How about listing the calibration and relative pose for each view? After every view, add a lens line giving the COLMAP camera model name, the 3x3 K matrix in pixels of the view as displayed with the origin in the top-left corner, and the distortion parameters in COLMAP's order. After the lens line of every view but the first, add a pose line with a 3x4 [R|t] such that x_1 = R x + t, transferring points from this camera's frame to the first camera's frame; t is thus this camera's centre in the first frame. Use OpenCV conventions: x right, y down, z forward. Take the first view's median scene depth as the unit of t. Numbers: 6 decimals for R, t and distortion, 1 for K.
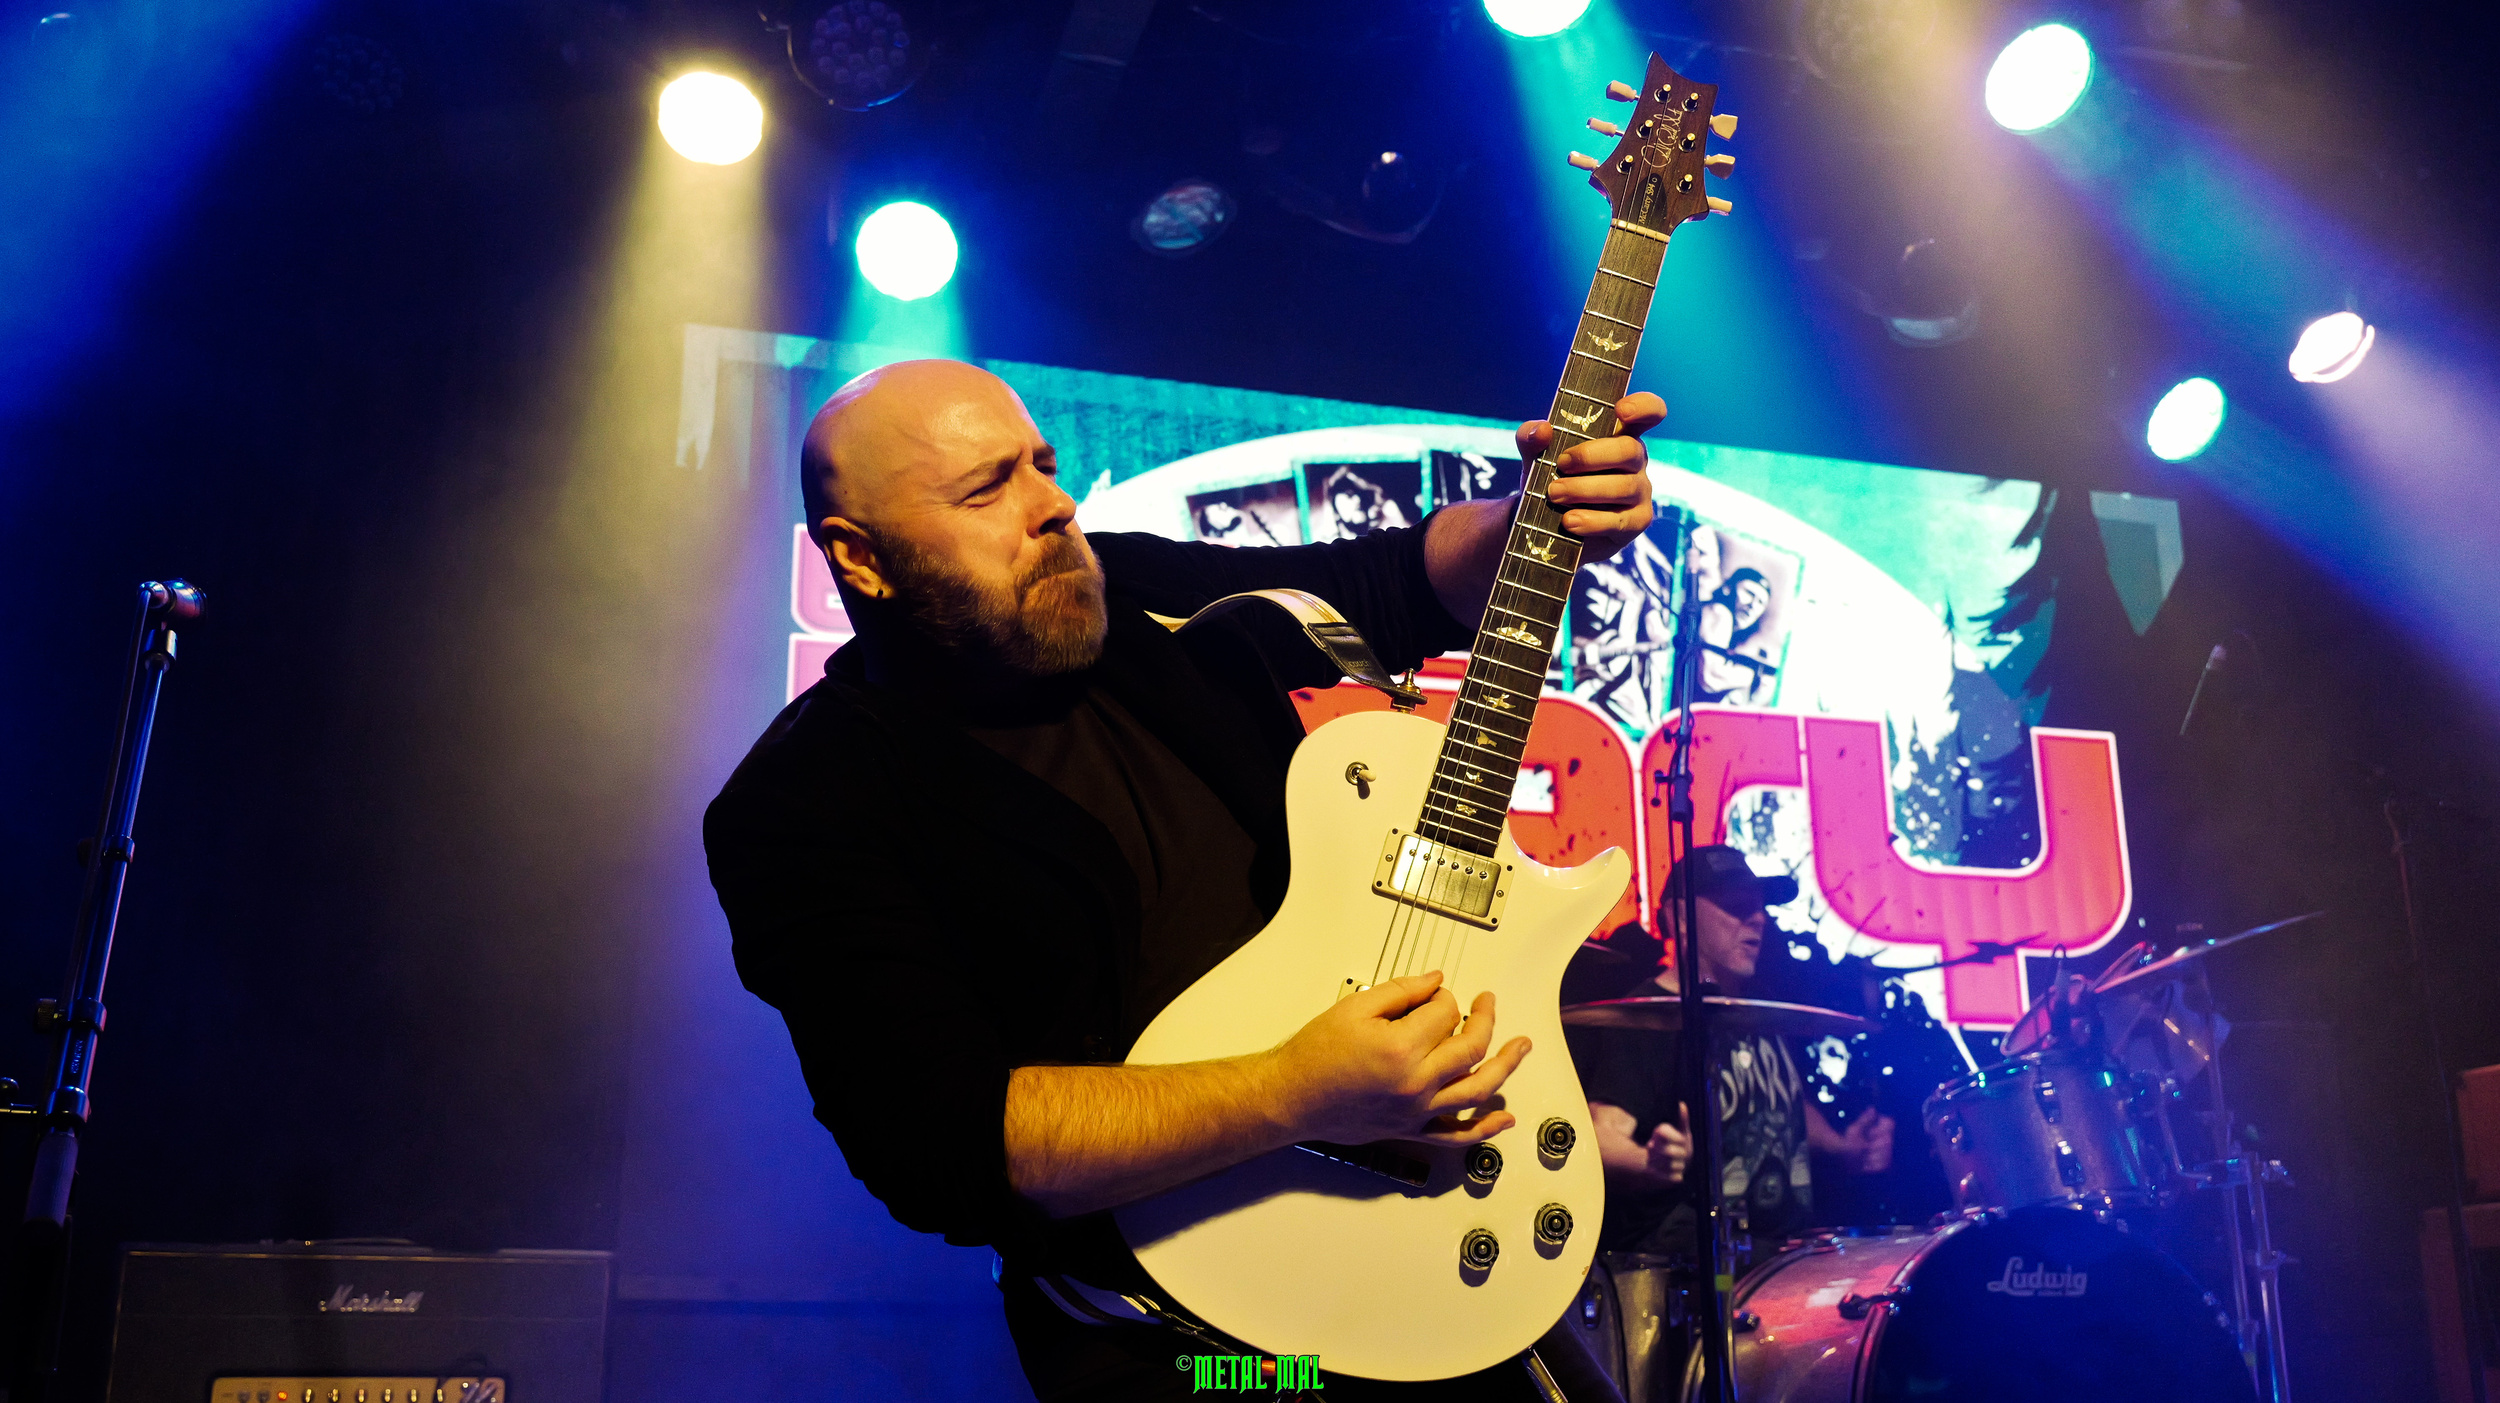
lens RADIAL K [[2401.0, 0, 1250.0], [0, 2401.0, 701.5], [0, 0, 1]] dist [0.017354, -0.000081]
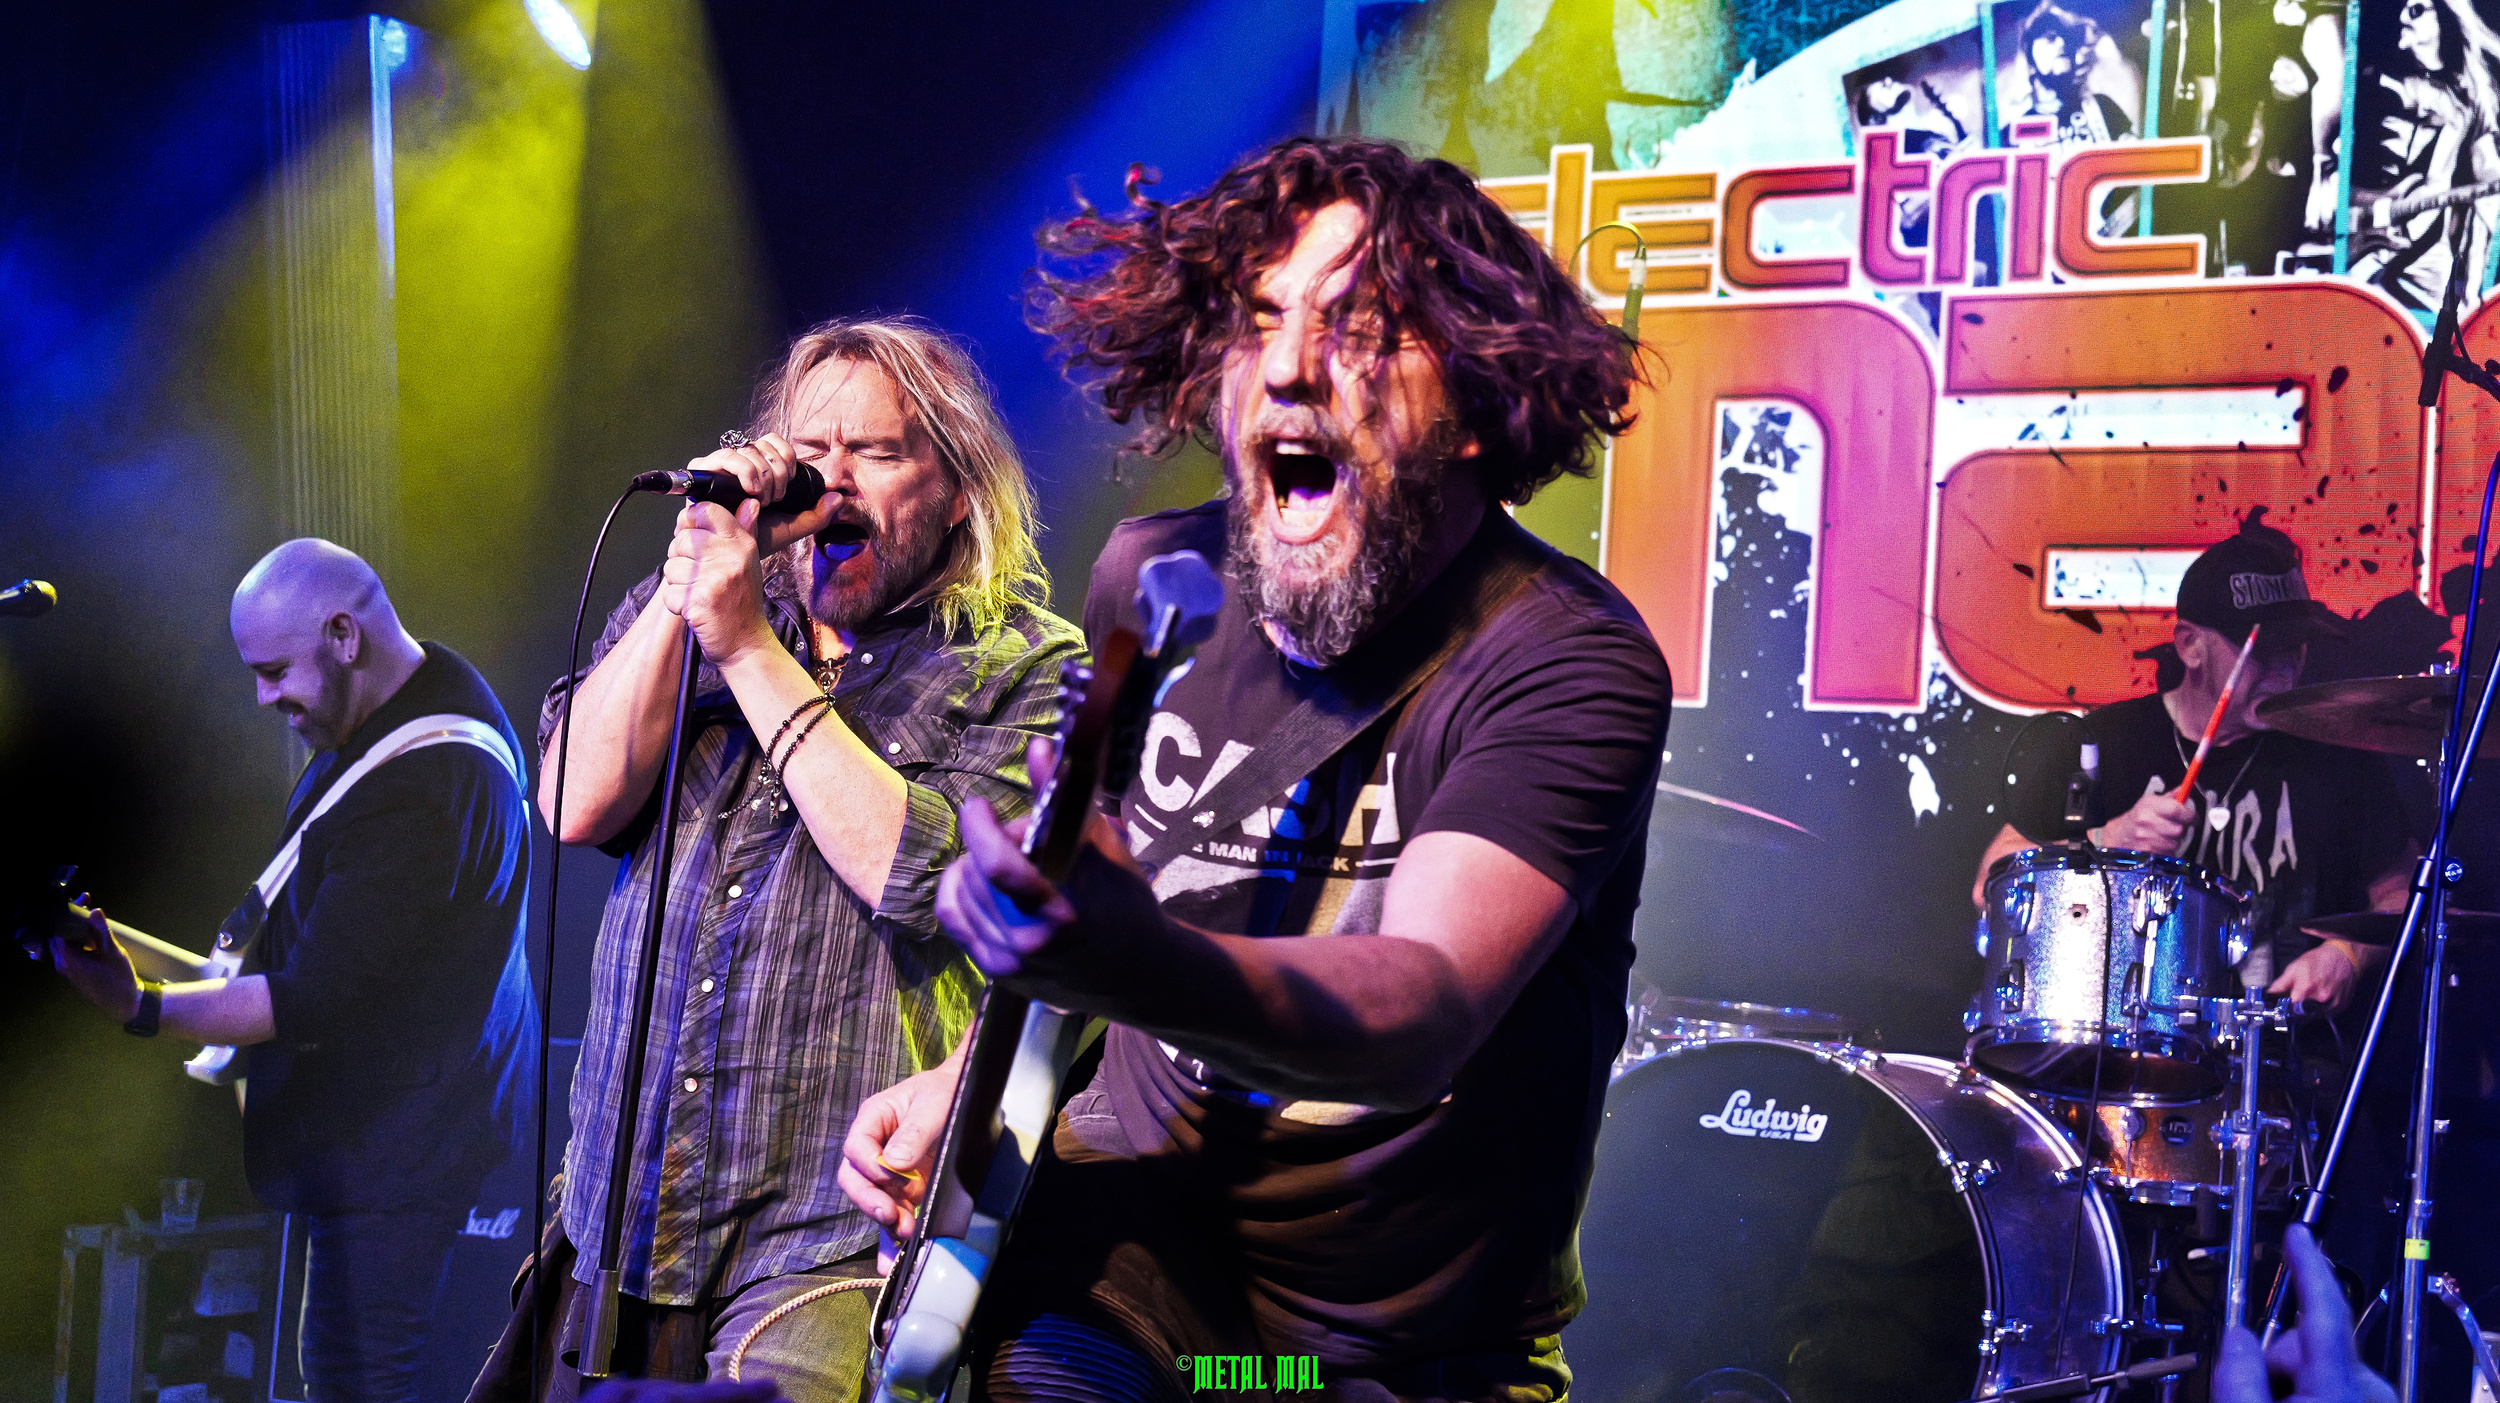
lens RADIAL K [[3881.6, 0, 1250.0], [0, 3881.6, 701.5], [0, 0, 1]] dist [0.090504, -0.224872]
pose [[0.644342, 0.009061, -0.764684, 0.791621], [0.140877, 0.981410, 0.130336, -0.073836], [0.751650, -0.191707, 0.631087, -0.004111]]
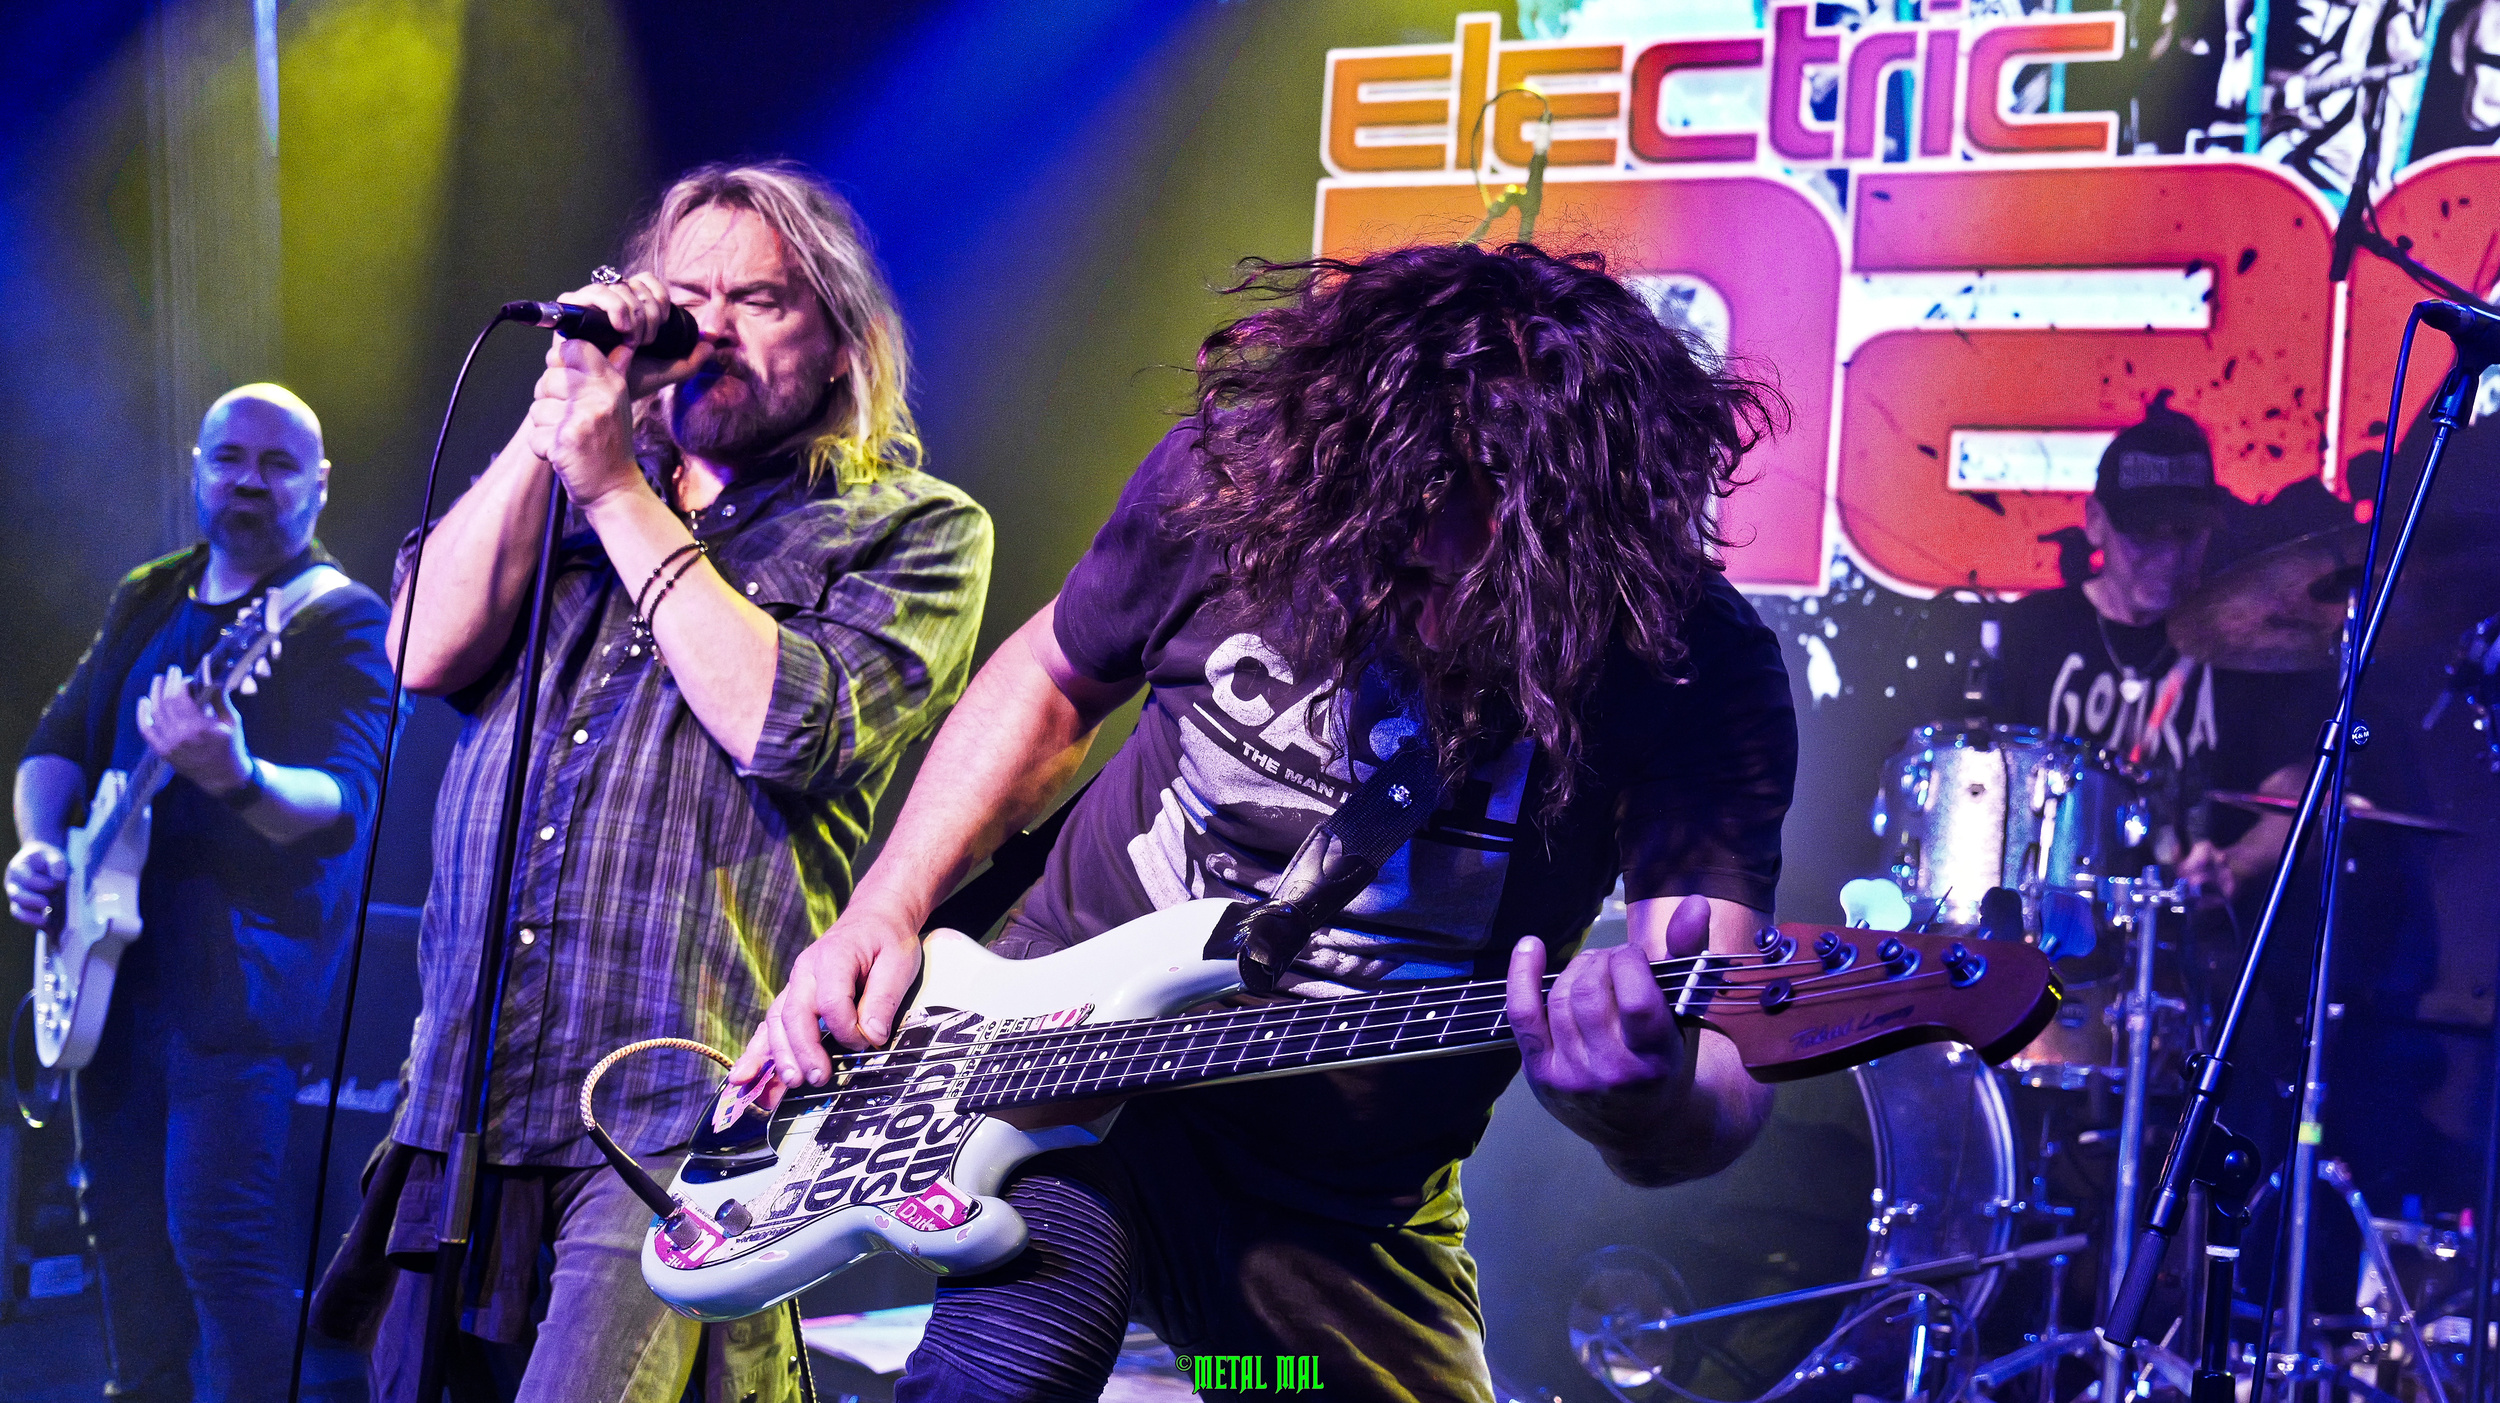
lens RADIAL K [[3881.6, 0, 1250.0], [0, 3881.6, 701.5], [0, 0, 1]] dist [0.090504, -0.224872]
pose [[0.662723, 0.037269, -0.747937, 0.780640], [0.124668, 0.979333, 0.159264, -0.063752], [0.738415, -0.198792, 0.644380, 0.007971]]
